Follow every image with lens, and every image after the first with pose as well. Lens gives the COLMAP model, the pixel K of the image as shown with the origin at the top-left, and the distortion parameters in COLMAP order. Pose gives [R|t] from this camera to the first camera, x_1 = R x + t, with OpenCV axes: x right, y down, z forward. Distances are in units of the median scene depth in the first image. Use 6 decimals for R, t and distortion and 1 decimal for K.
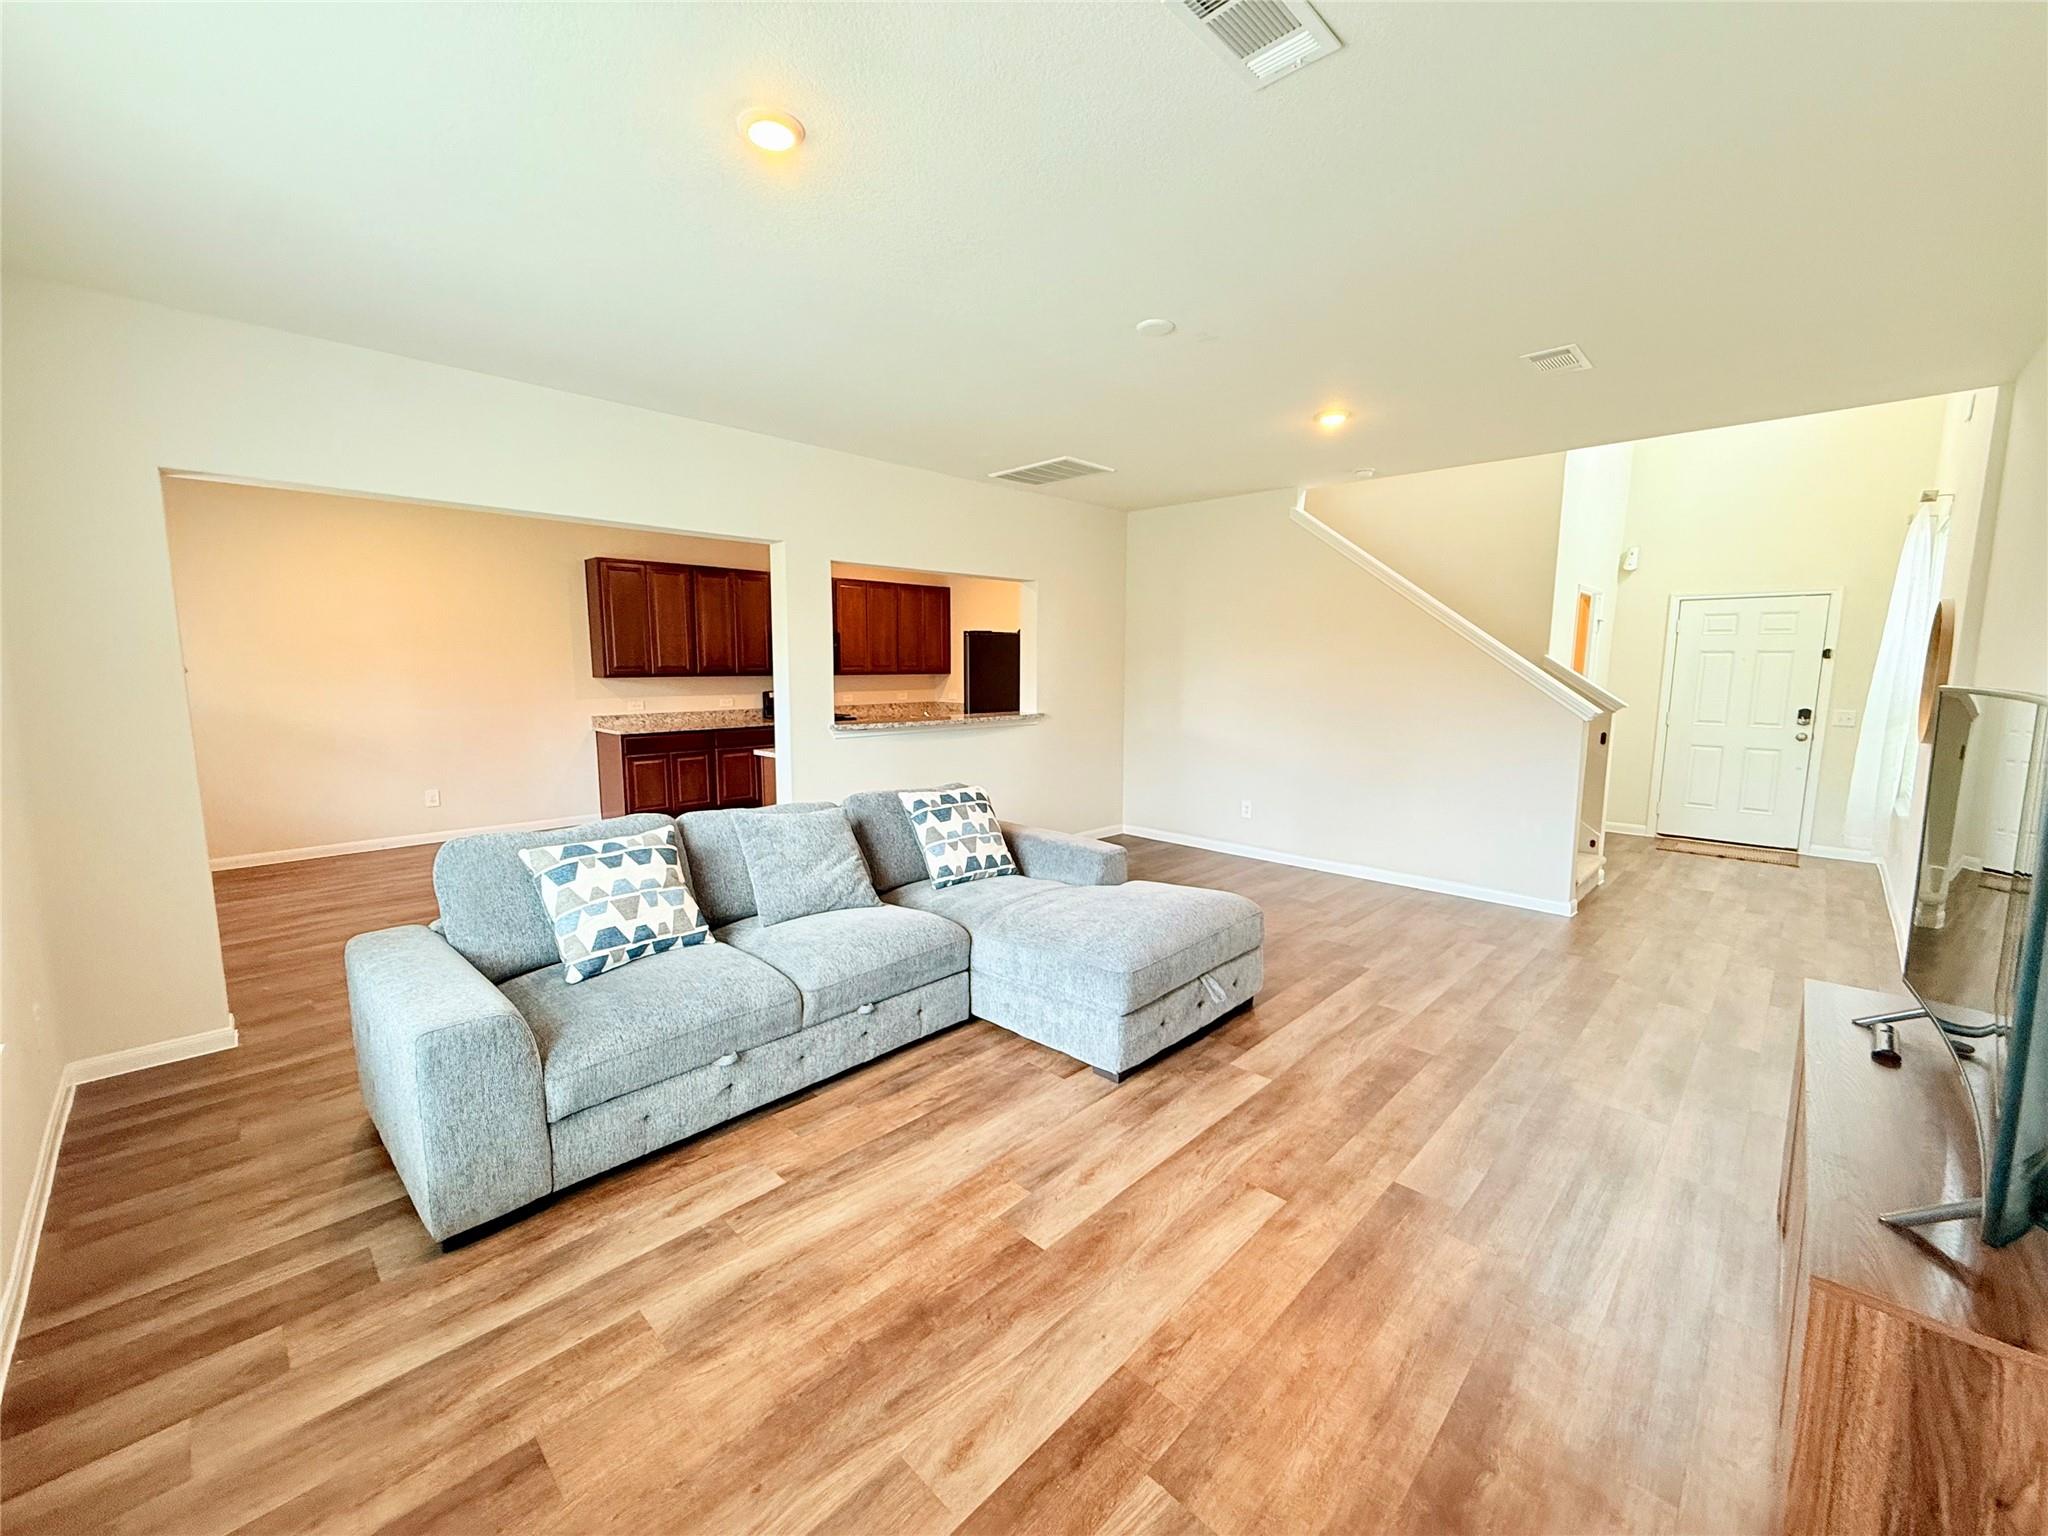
lens RADIAL K [[819.2, 0, 1011.9], [0, 819.2, 764.9], [0, 0, 1]] dist [0.000778, 0.000392]
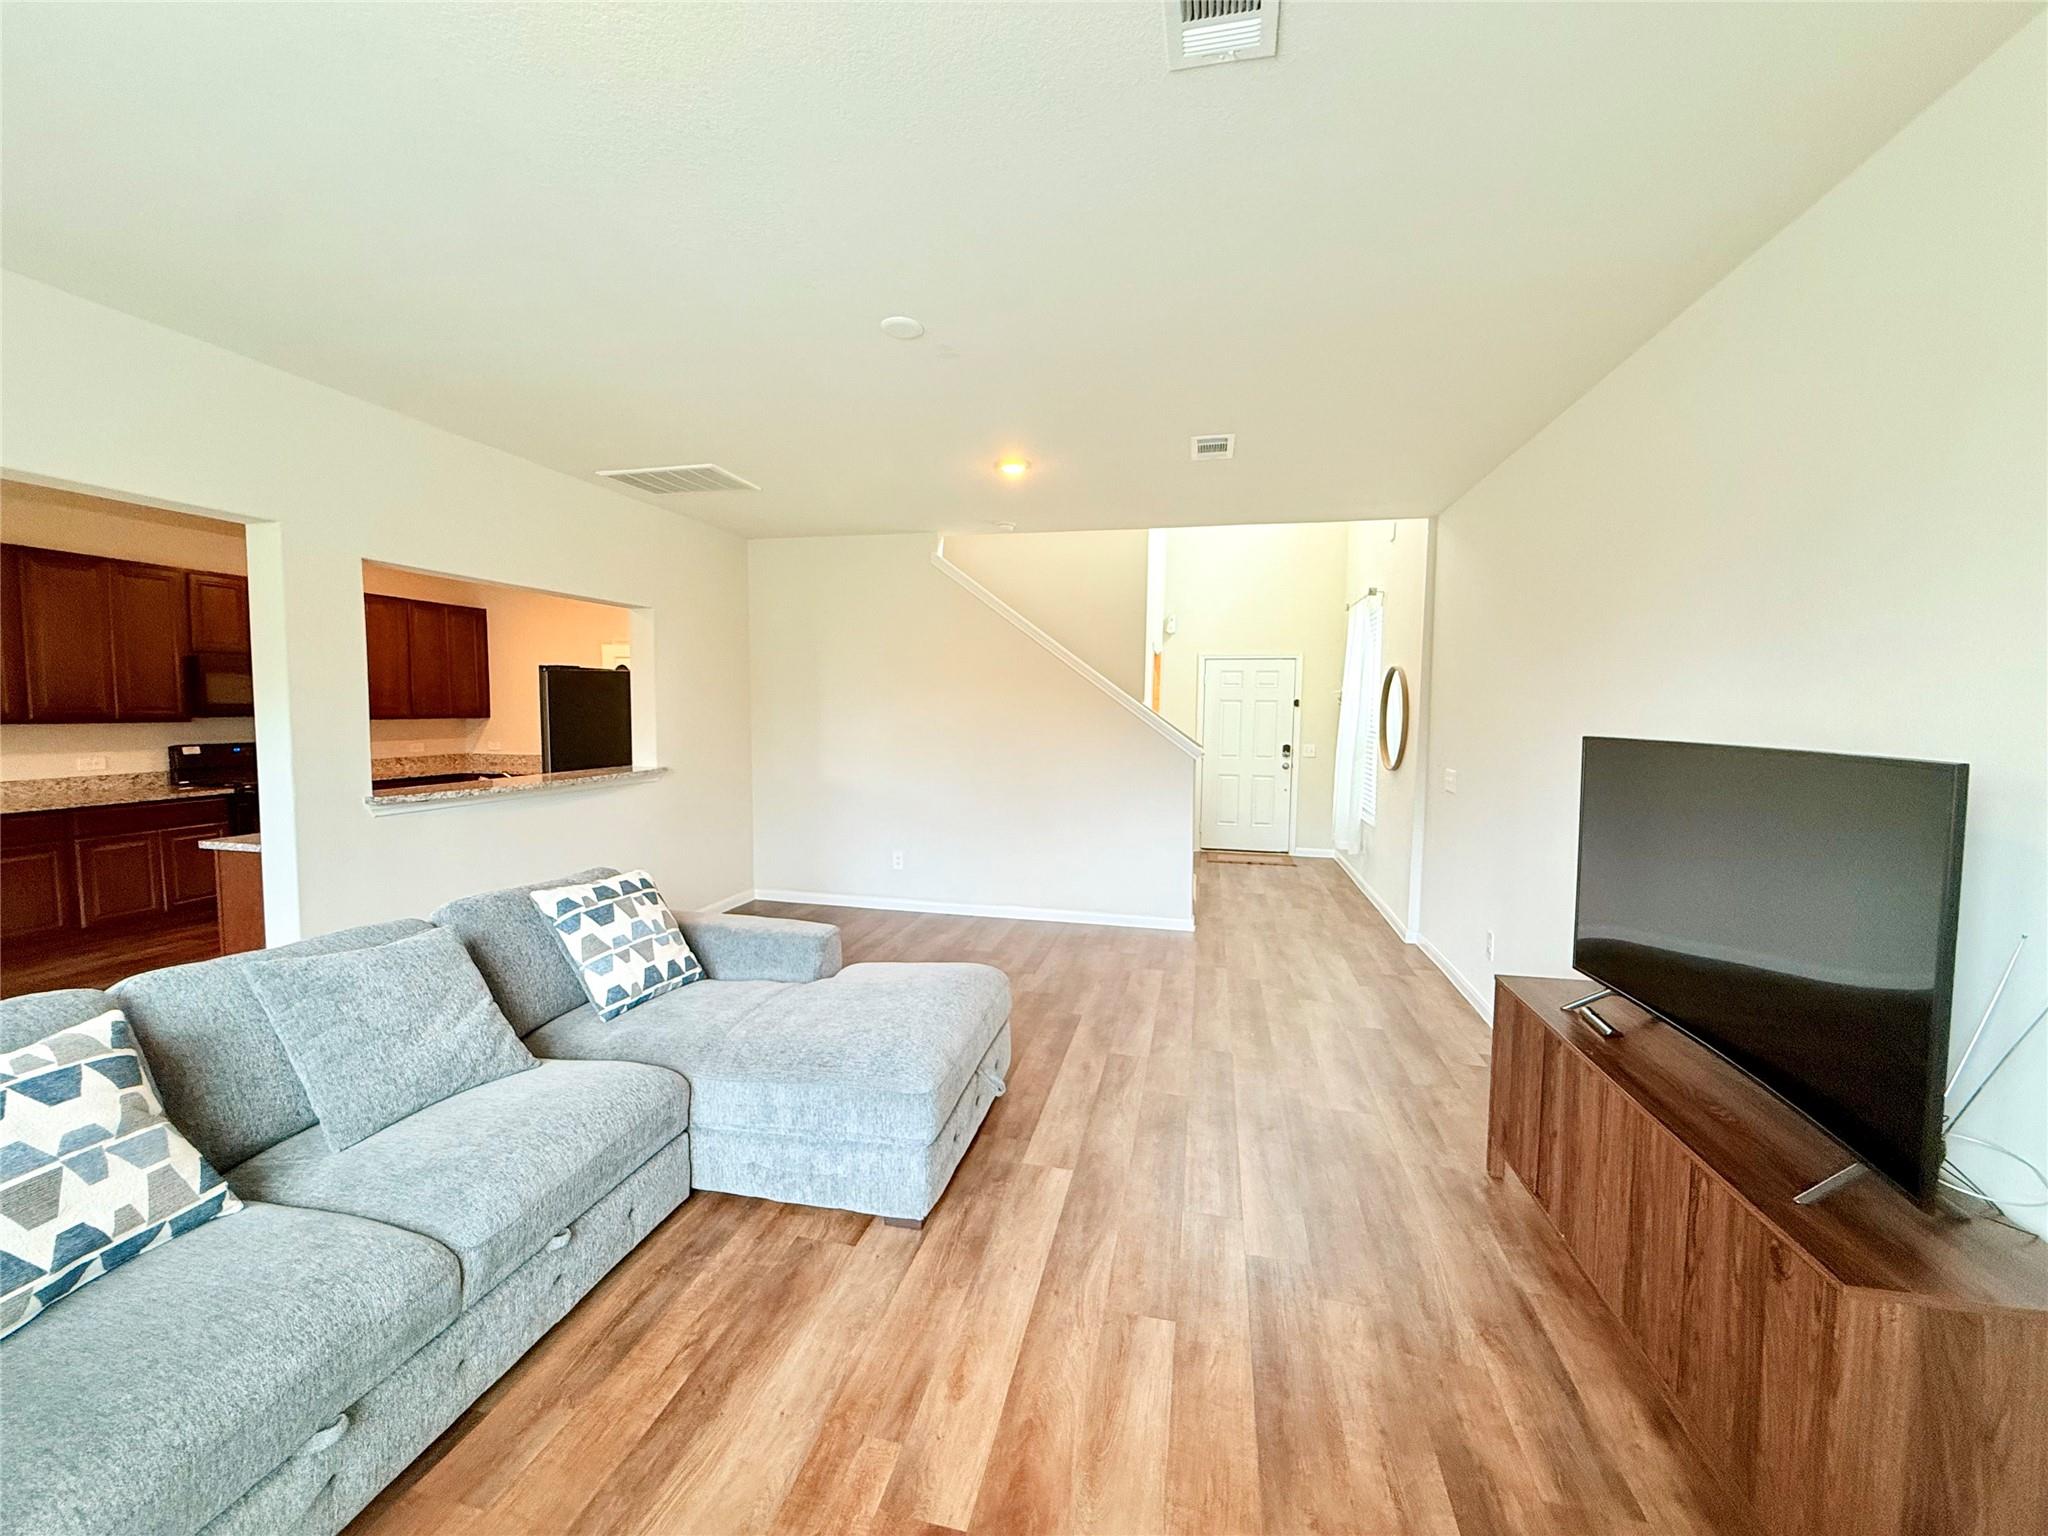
lens RADIAL K [[819.2, 0, 1011.9], [0, 819.2, 763.5], [0, 0, 1]] dist [0.000778, 0.000392]
pose [[0.852084, -0.030835, 0.522496, -0.176001], [0.057218, 0.997768, -0.034429, -0.033294], [-0.520268, 0.059233, 0.851946, 0.204547]]
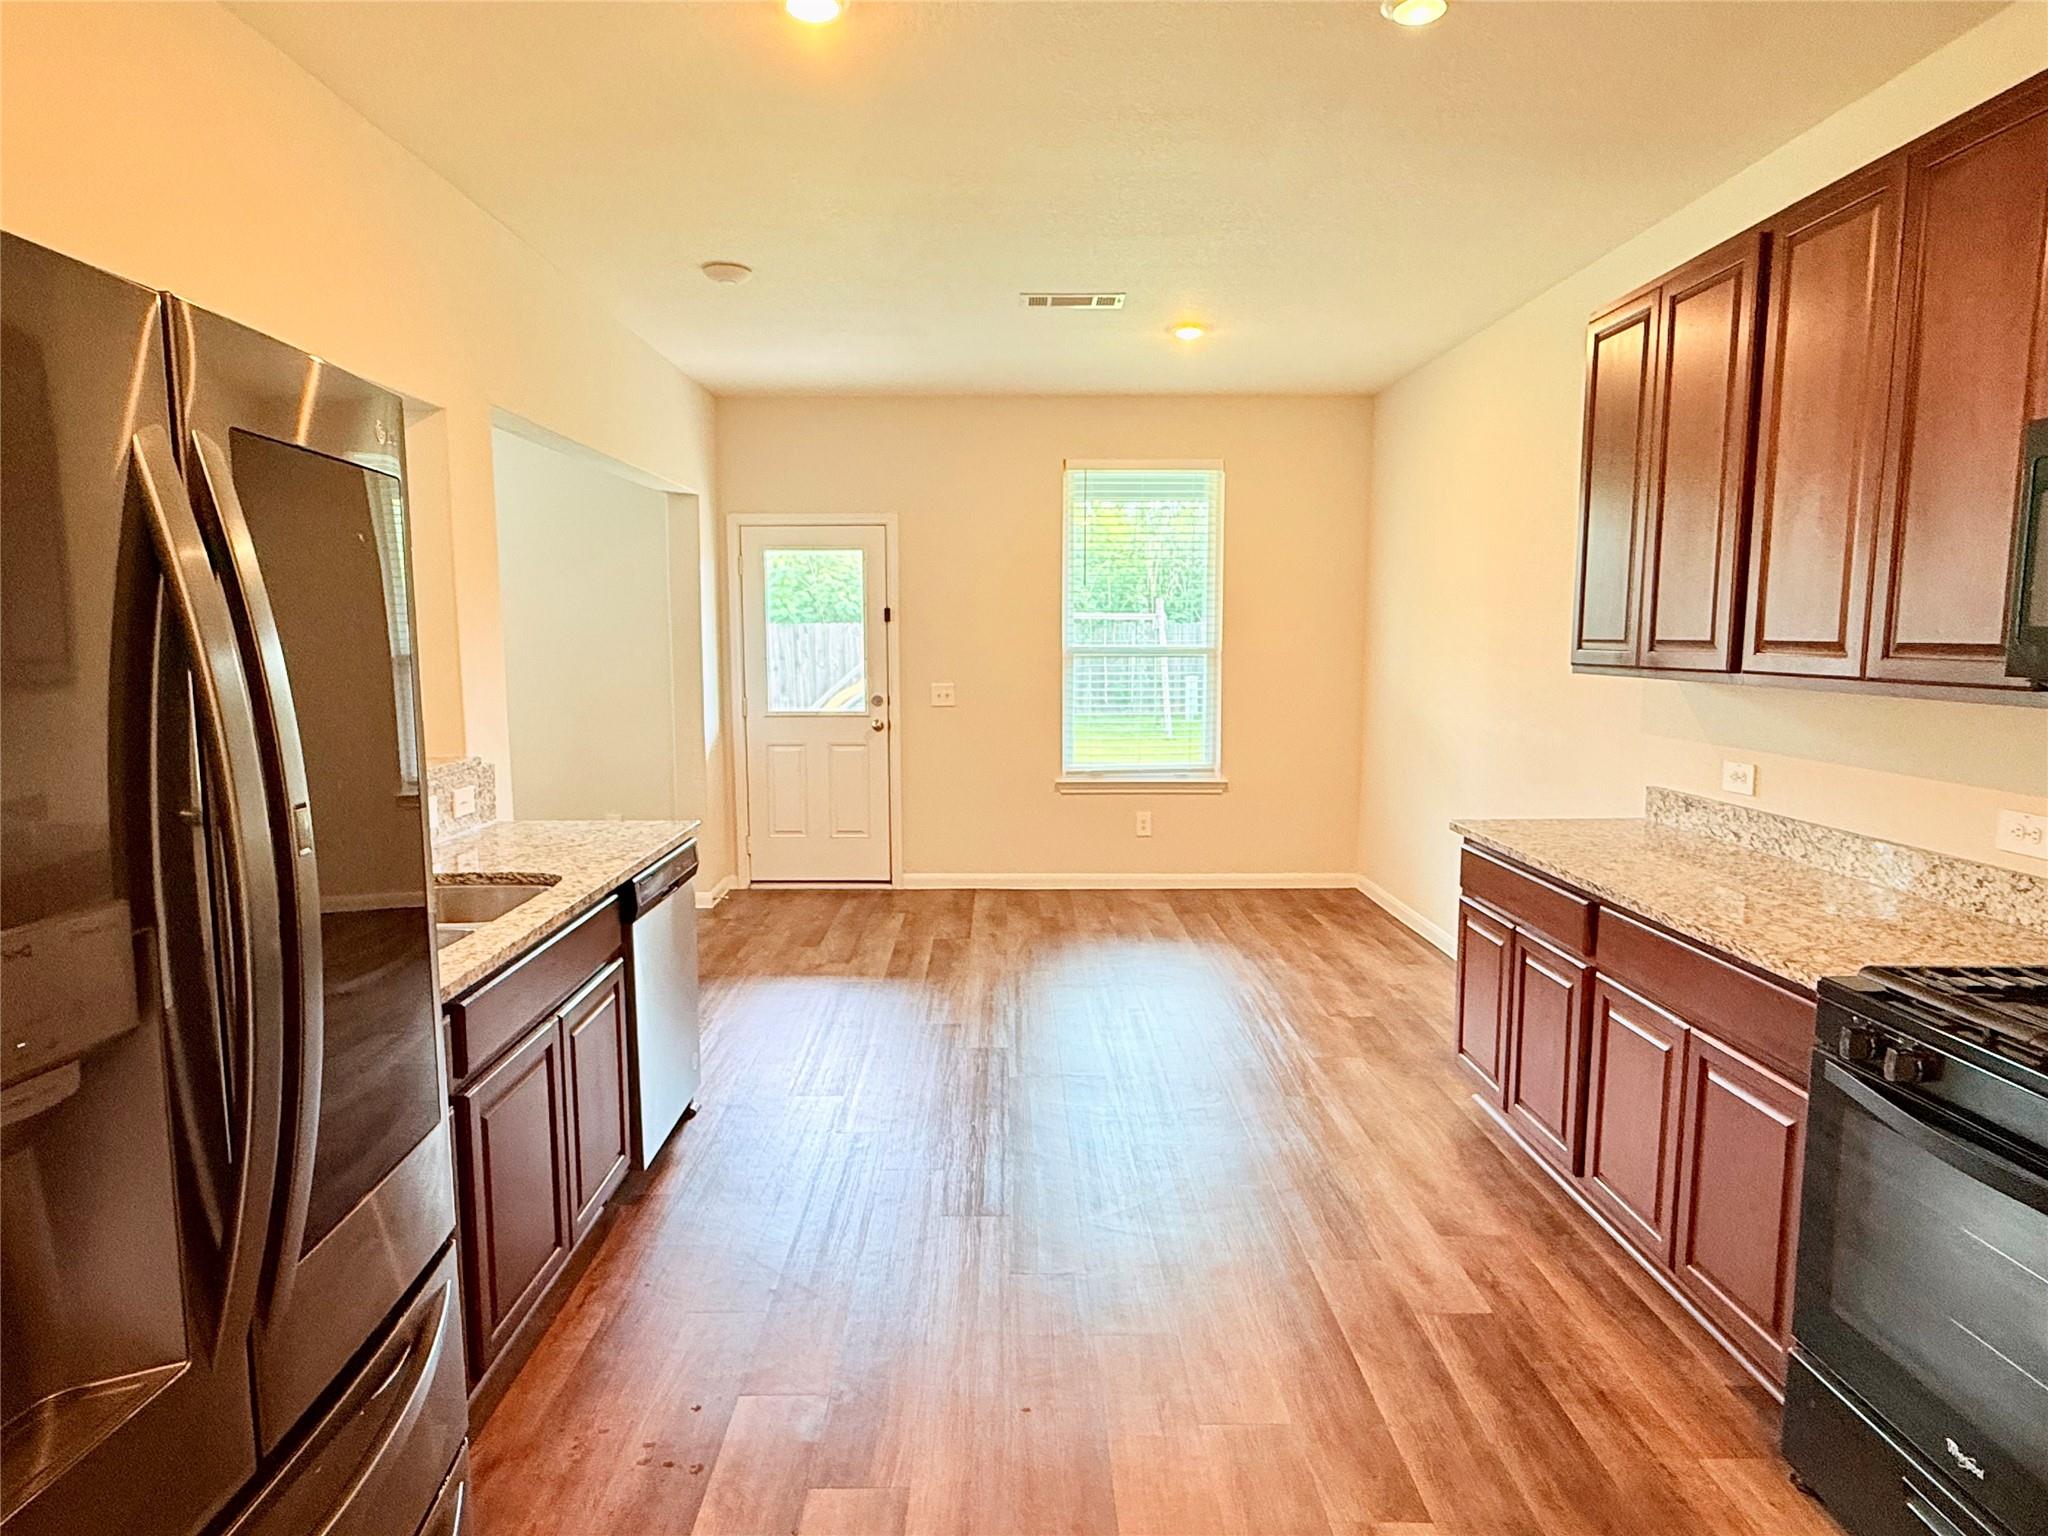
lens RADIAL K [[1176.8, 0, 1017.9], [0, 1176.8, 765.6], [0, 0, 1]] dist [0.007086, -0.000825]
pose [[-0.694427, 0.086707, -0.714320, 0.032006], [-0.083835, 0.976204, 0.199996, -0.310957], [0.714663, 0.198768, -0.670633, 2.470108]]
